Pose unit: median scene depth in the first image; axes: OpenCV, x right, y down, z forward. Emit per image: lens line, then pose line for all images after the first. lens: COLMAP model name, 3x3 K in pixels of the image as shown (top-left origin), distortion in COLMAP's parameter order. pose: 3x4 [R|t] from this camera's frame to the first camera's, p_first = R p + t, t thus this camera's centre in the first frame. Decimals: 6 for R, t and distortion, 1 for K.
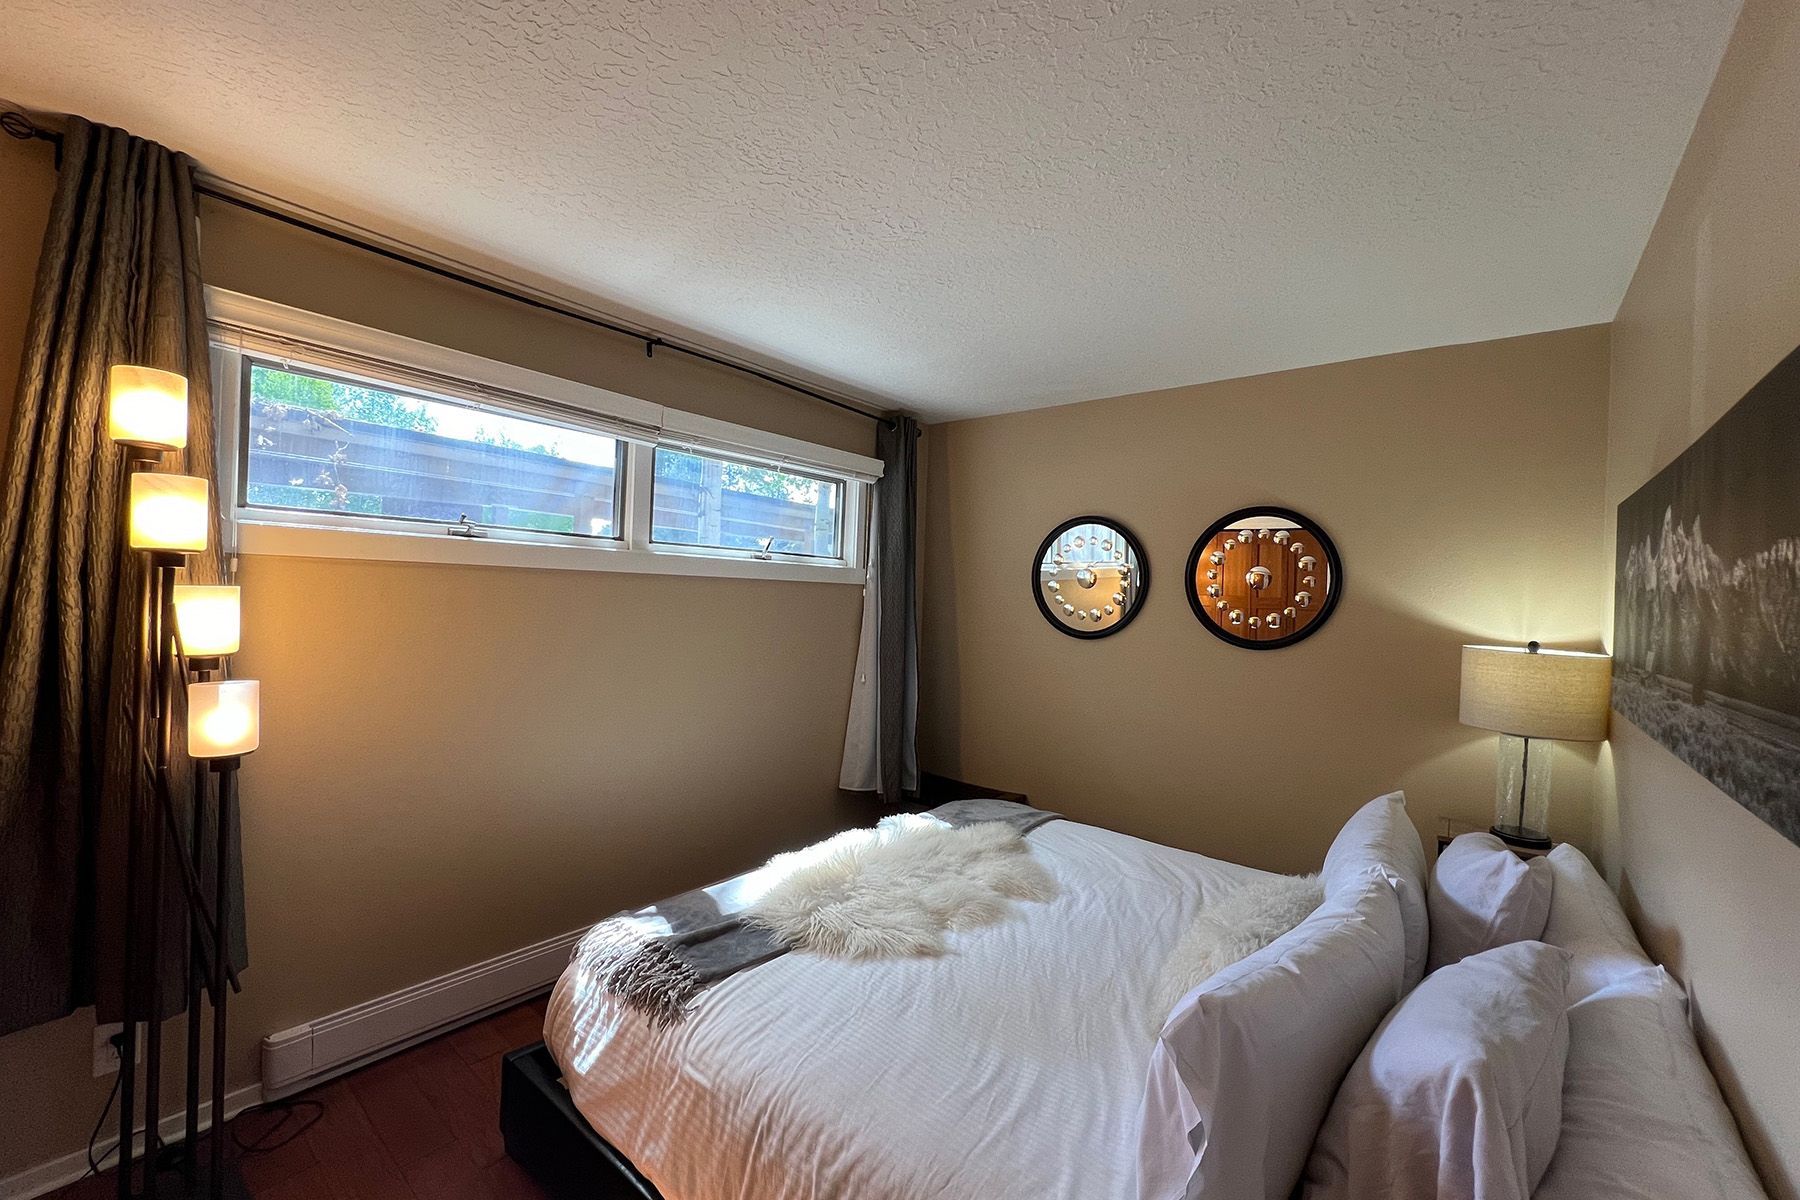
lens RADIAL K [[721.1, 0, 894.7], [0, 721.1, 594.4], [0, 0, 1]] dist [-0.000285, -0.000166]
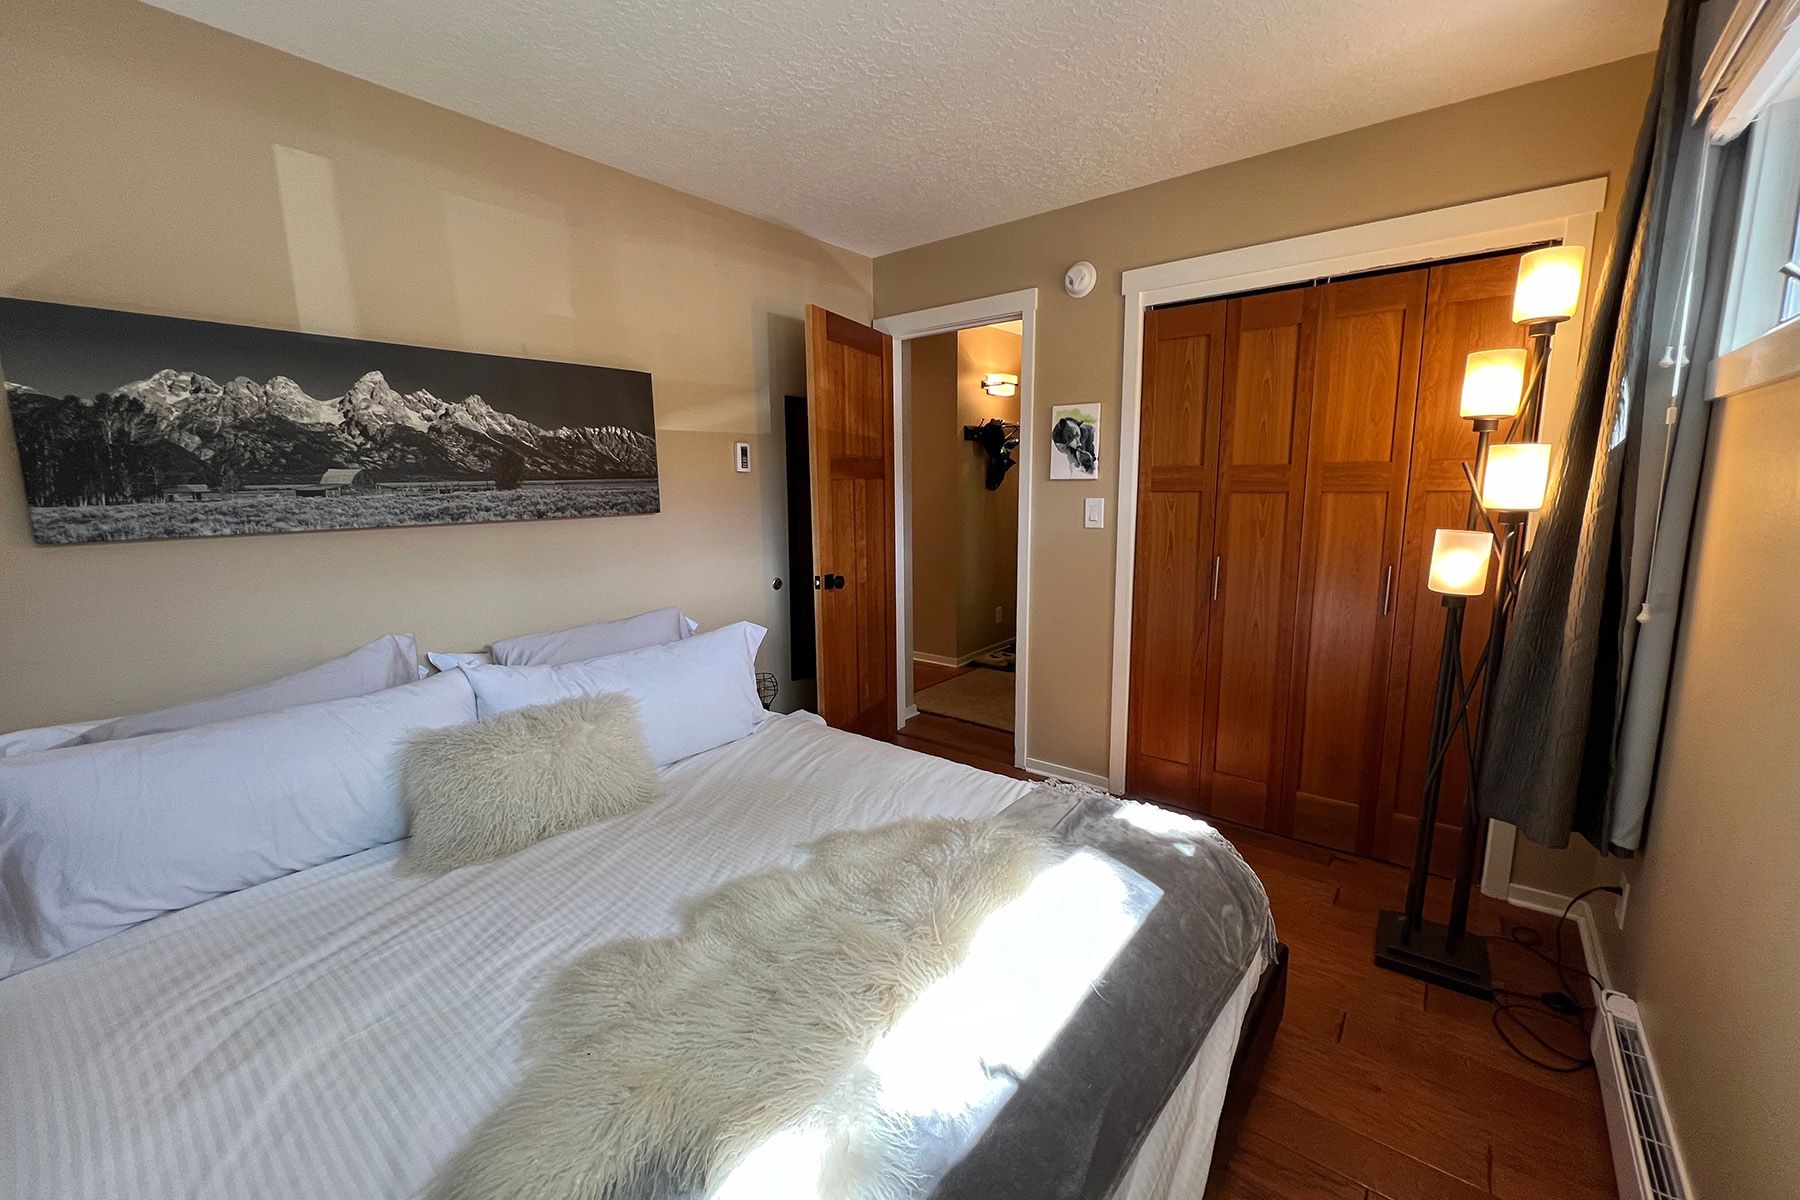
lens RADIAL K [[721.1, 0, 894.7], [0, 721.1, 594.4], [0, 0, 1]] dist [-0.000285, -0.000166]
pose [[-0.999717, -0.020871, -0.011405, -0.010134], [-0.022430, 0.986811, 0.160315, 0.042817], [0.007909, 0.160525, -0.987000, 1.485464]]
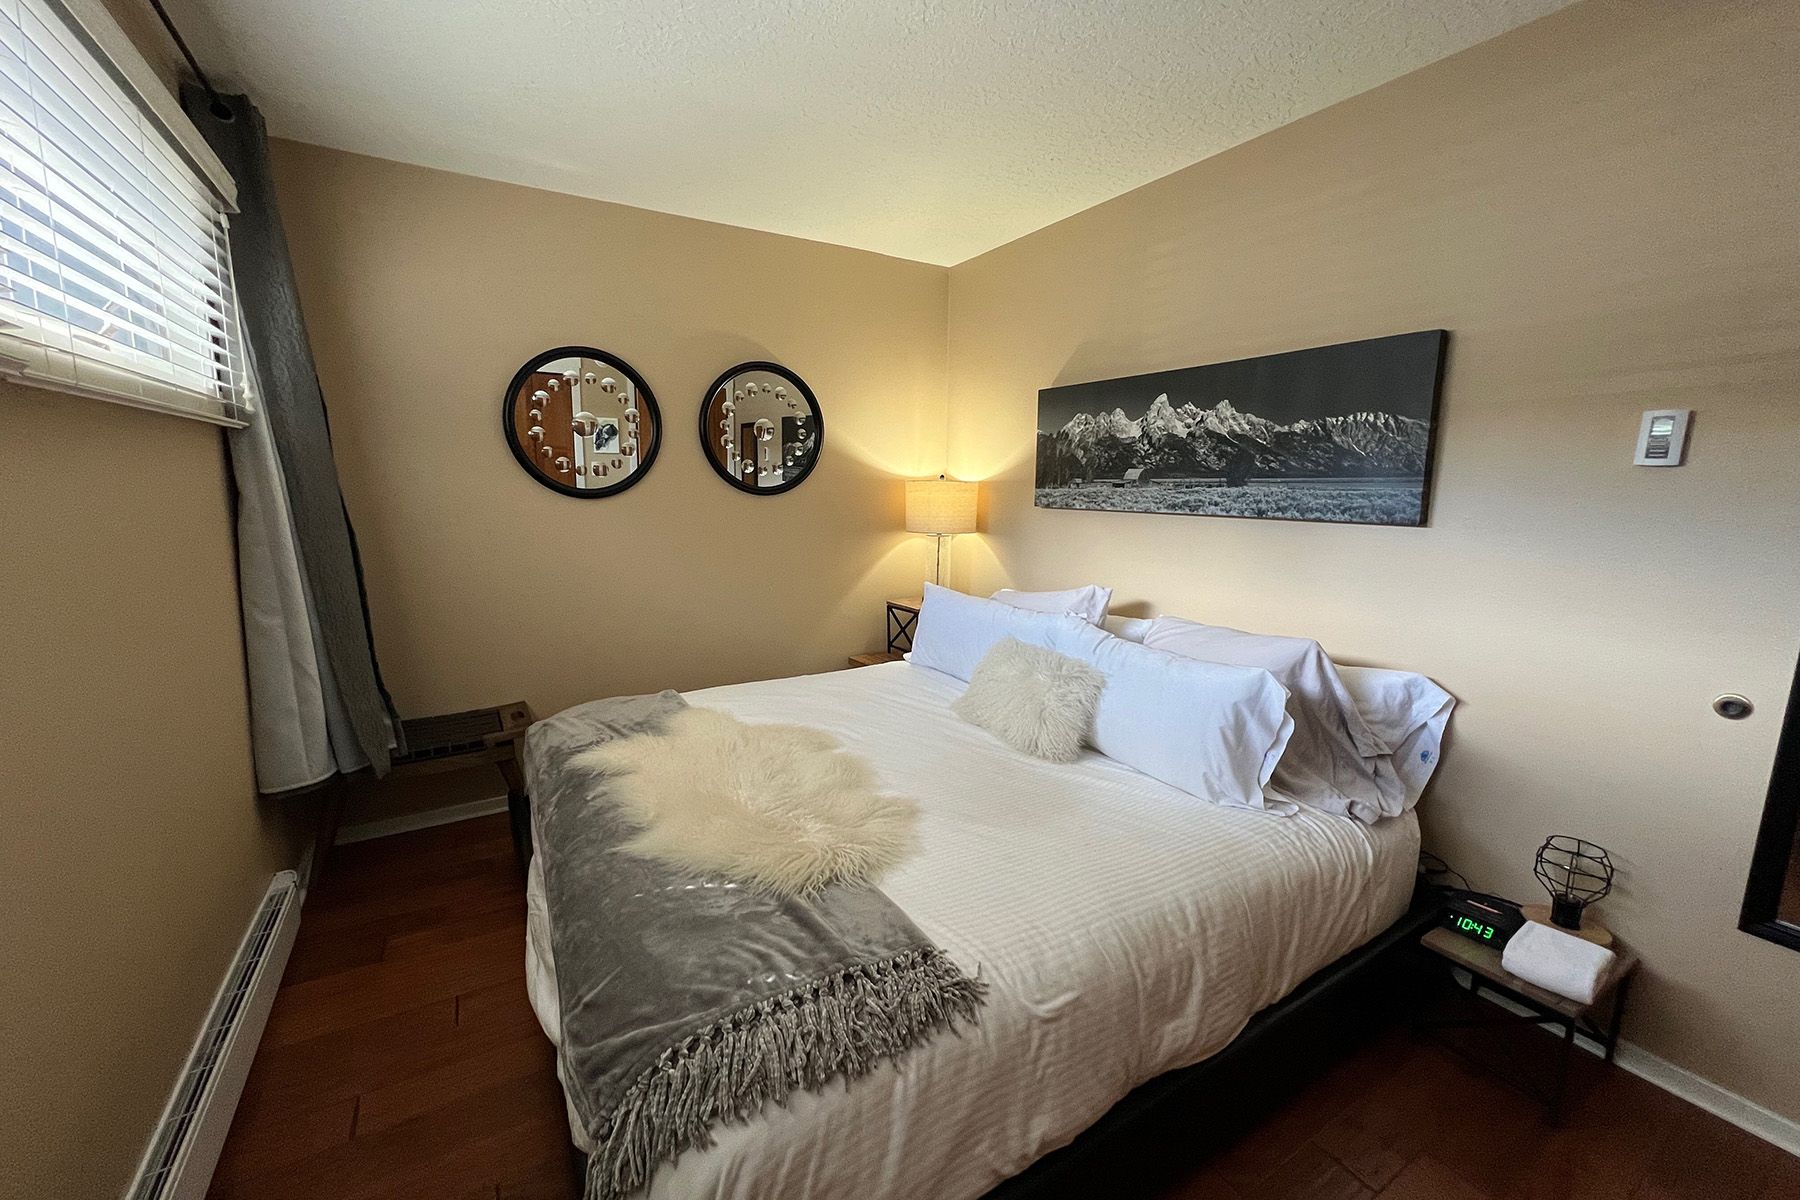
lens RADIAL K [[704.6, 0, 900.0], [0, 704.6, 600.0], [0, 0, 1]] dist [-0.000926, -0.000110]
pose [[0.323729, -0.191659, 0.926535, -0.631589], [0.008415, 0.979813, 0.199739, 0.023976], [-0.946113, -0.056865, 0.318806, 0.585540]]
